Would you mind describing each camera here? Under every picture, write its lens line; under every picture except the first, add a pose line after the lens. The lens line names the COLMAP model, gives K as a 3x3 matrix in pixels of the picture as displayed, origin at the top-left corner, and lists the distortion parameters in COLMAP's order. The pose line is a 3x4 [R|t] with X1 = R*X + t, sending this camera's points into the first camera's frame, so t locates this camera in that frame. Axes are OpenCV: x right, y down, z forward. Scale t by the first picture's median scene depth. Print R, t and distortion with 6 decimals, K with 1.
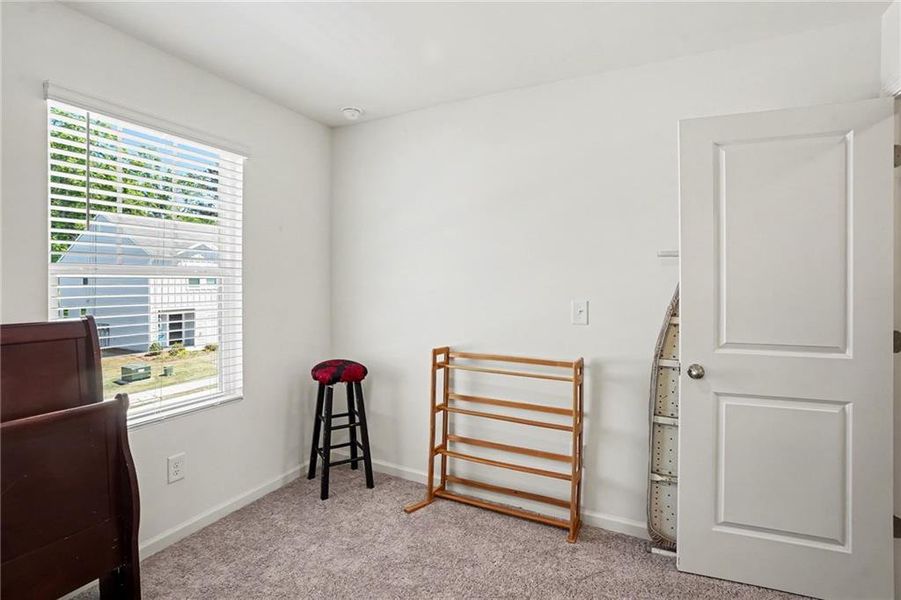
lens RADIAL K [[425.7, 0, 449.8], [0, 425.7, 290.8], [0, 0, 1]] dist [-0.070669, 0.034190]
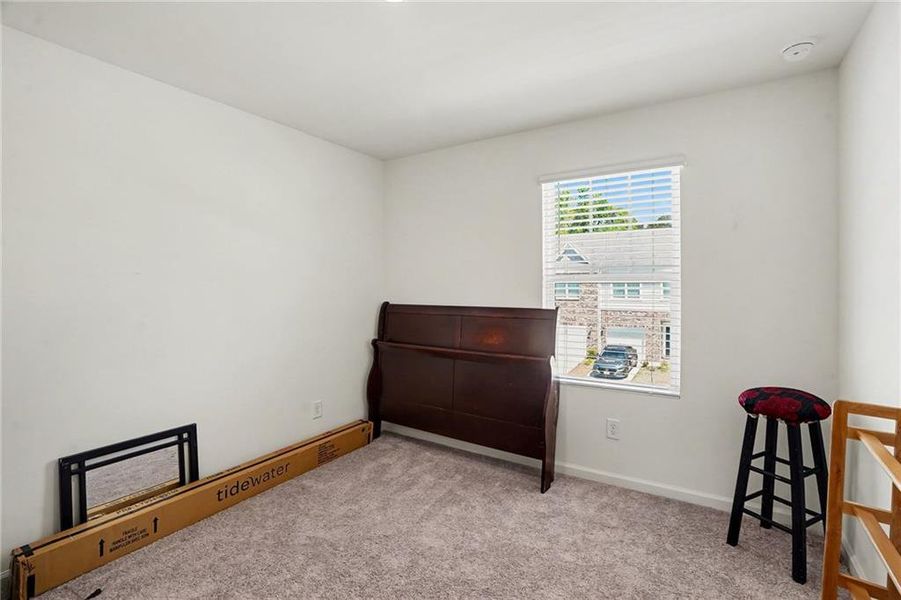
lens RADIAL K [[425.7, 0, 449.8], [0, 425.7, 290.8], [0, 0, 1]] dist [-0.070669, 0.034190]
pose [[-0.140466, 0.007963, -0.990053, 0.623577], [-0.013926, 0.999853, 0.010018, -0.010466], [0.989988, 0.015195, -0.140335, 0.584113]]
